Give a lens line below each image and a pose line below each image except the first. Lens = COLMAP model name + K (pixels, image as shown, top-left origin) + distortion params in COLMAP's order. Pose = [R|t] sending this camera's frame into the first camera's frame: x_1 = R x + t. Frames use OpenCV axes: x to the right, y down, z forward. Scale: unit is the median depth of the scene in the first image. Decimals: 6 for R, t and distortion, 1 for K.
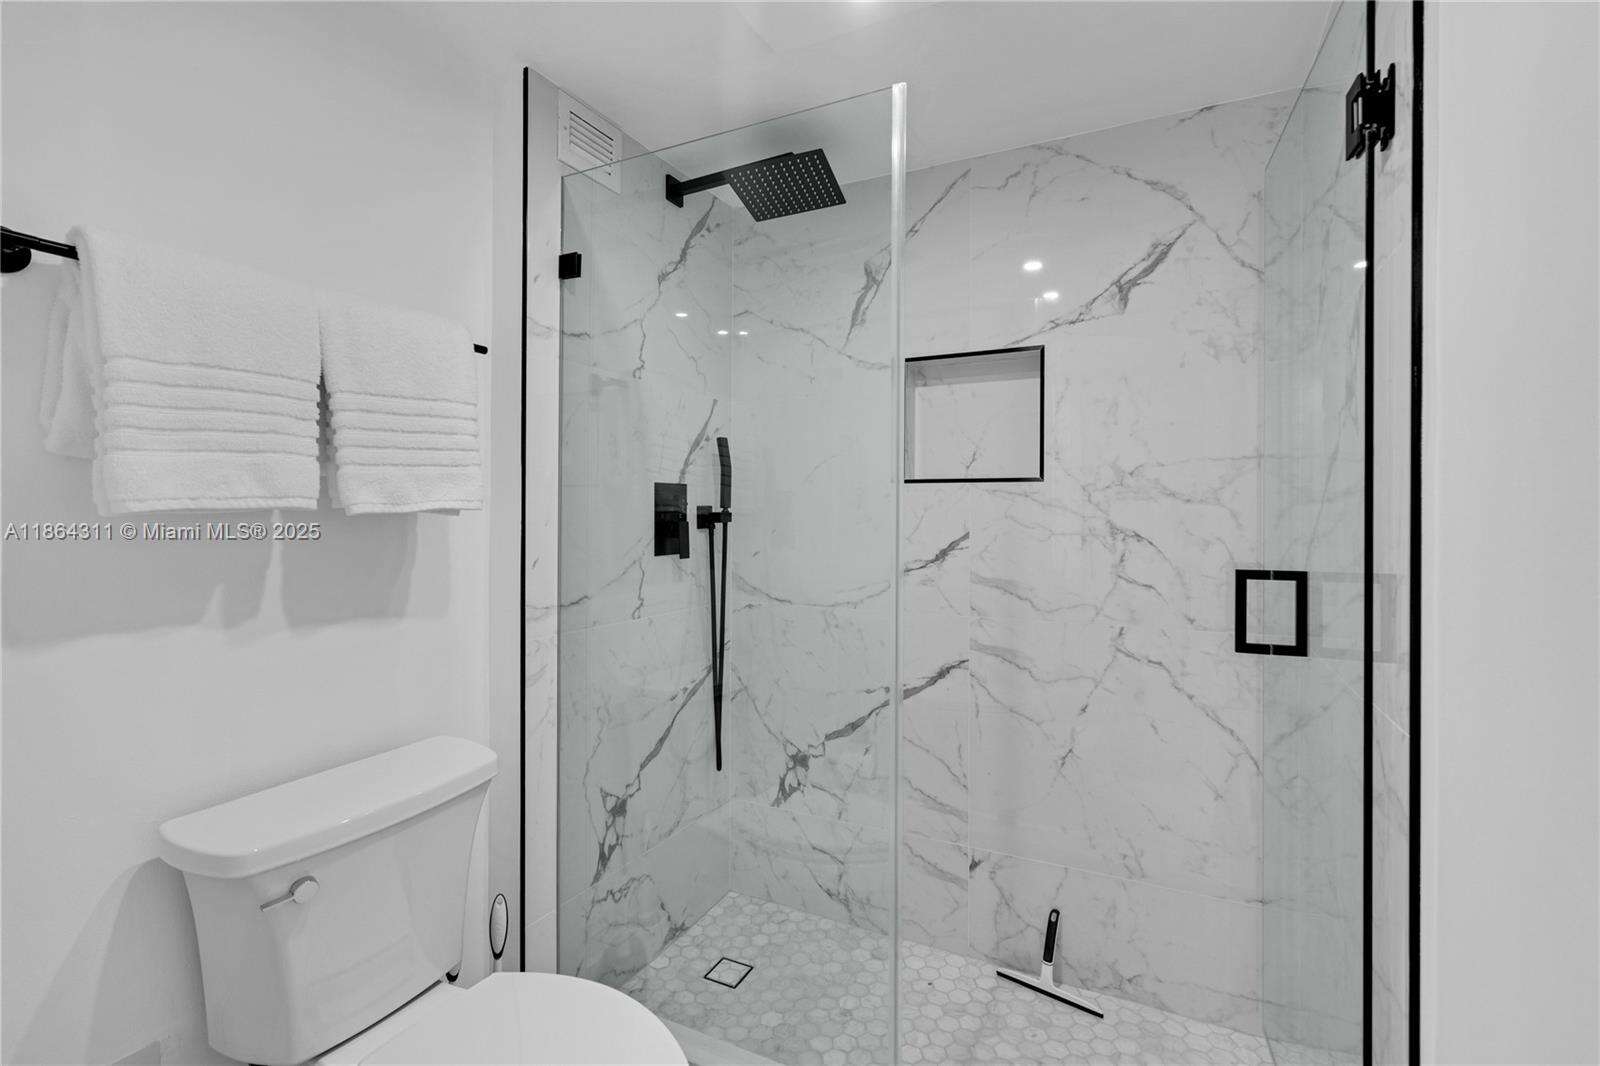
lens RADIAL K [[746.2, 0, 792.9], [0, 746.2, 524.7], [0, 0, 1]] dist [0.002012, -0.001015]
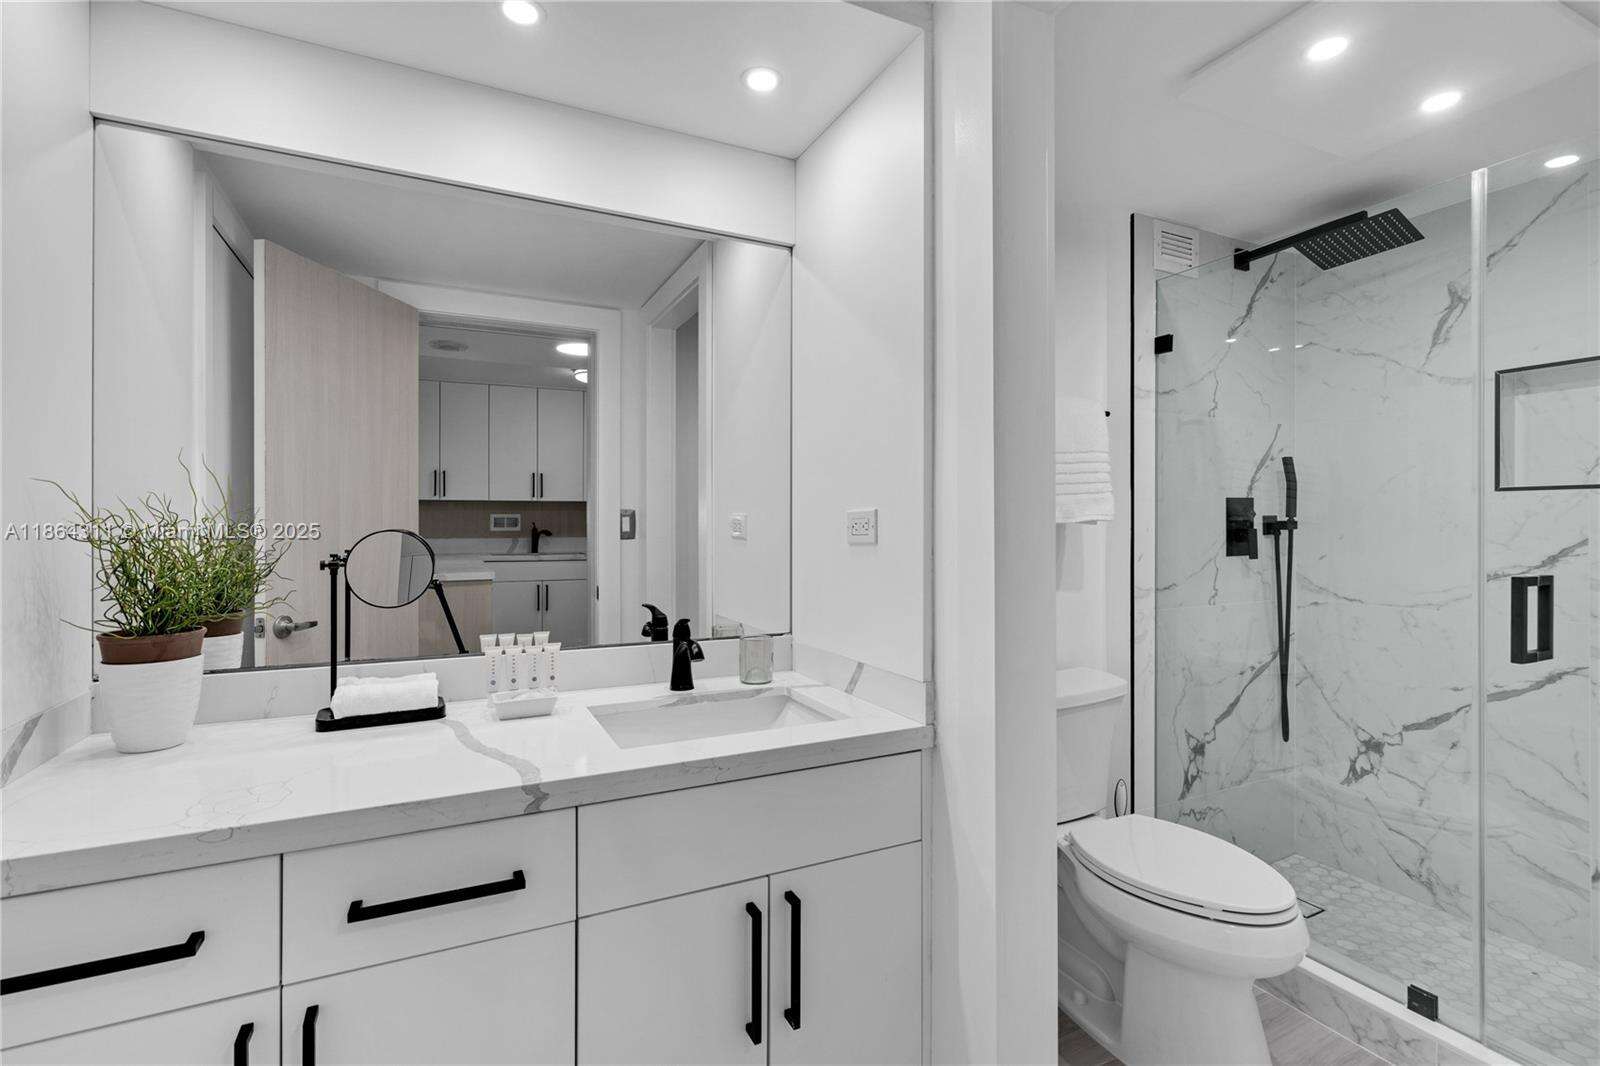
lens RADIAL K [[746.2, 0, 792.9], [0, 746.2, 524.7], [0, 0, 1]] dist [0.002012, -0.001015]
pose [[0.803840, -0.004520, -0.594829, -0.022998], [-0.002550, 0.999936, -0.011045, 0.004468], [0.594840, 0.010395, 0.803777, -0.417824]]
